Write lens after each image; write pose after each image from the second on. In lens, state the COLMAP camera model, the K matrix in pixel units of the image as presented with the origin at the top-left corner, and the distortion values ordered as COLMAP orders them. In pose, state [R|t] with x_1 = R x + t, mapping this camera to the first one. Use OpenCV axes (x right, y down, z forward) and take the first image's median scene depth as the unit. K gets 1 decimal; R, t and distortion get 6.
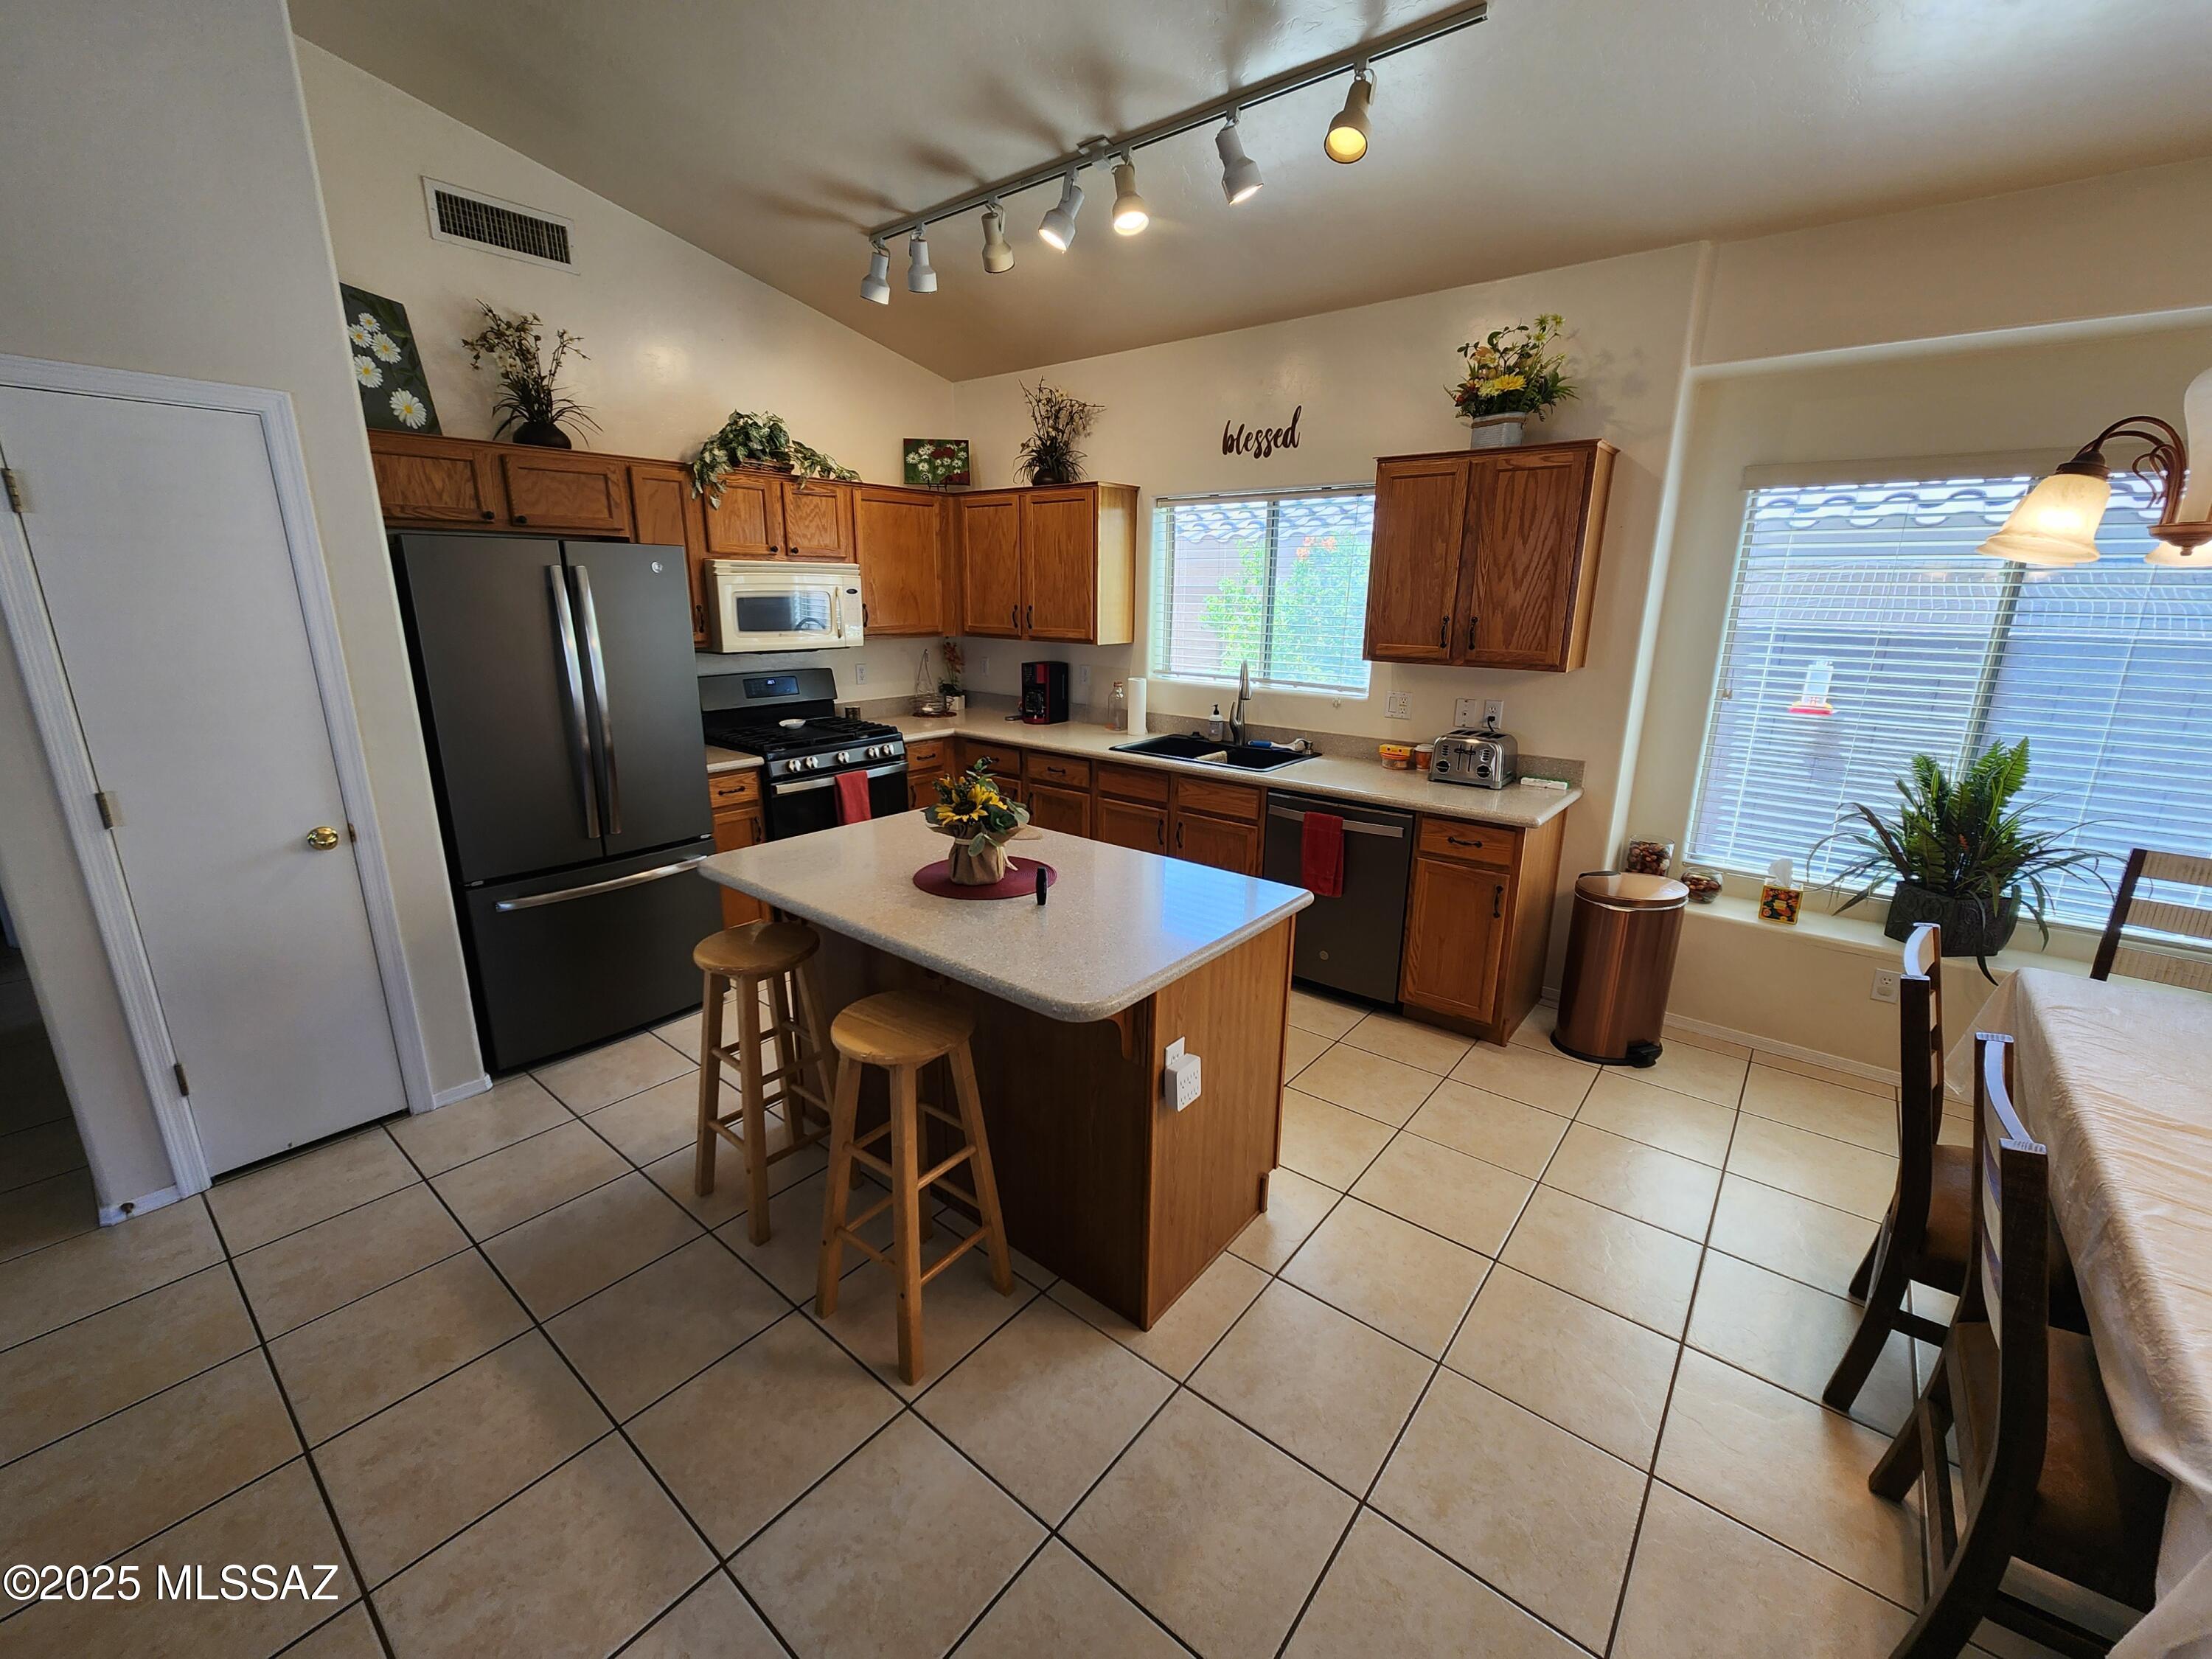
lens RADIAL K [[905.5, 0, 1108.7], [0, 905.5, 834.2], [0, 0, 1]] dist [0.002254, -0.001322]
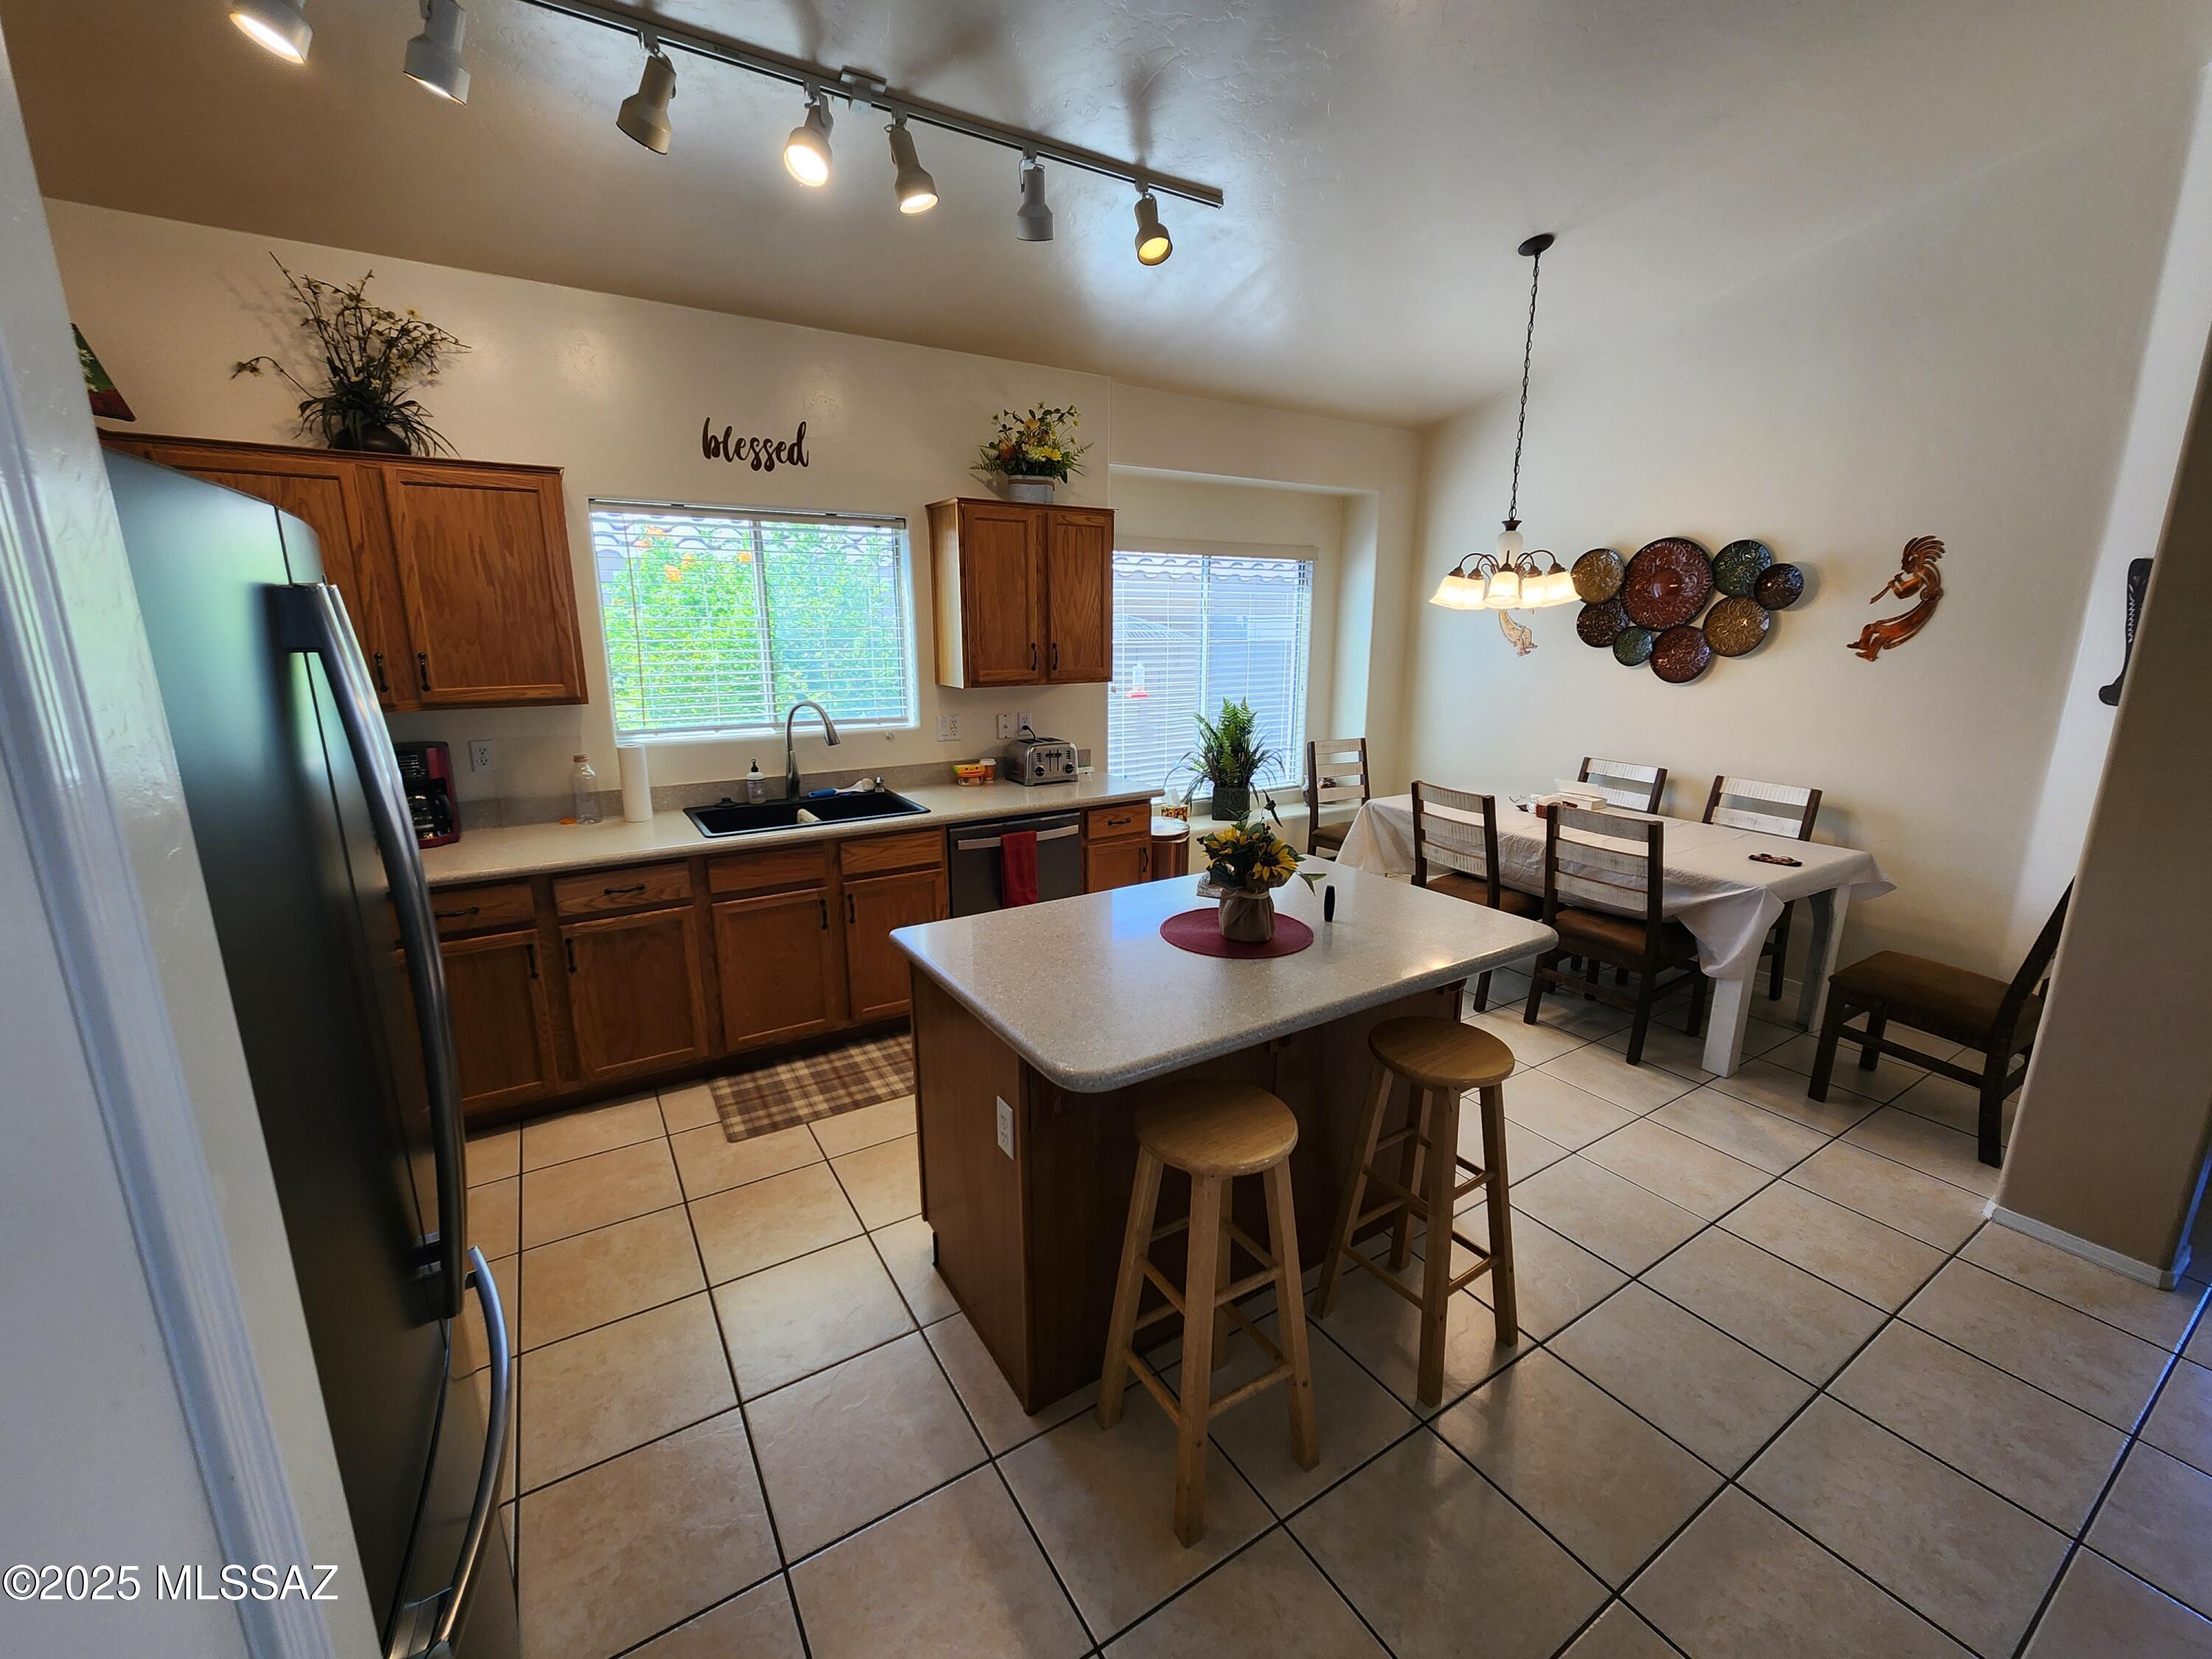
lens RADIAL K [[905.5, 0, 1108.3], [0, 905.5, 832.8], [0, 0, 1]] dist [0.002254, -0.001322]
pose [[0.325337, -0.223784, 0.918736, -0.654150], [0.251370, 0.957102, 0.144116, -0.138253], [-0.911575, 0.184057, 0.367633, 0.486773]]
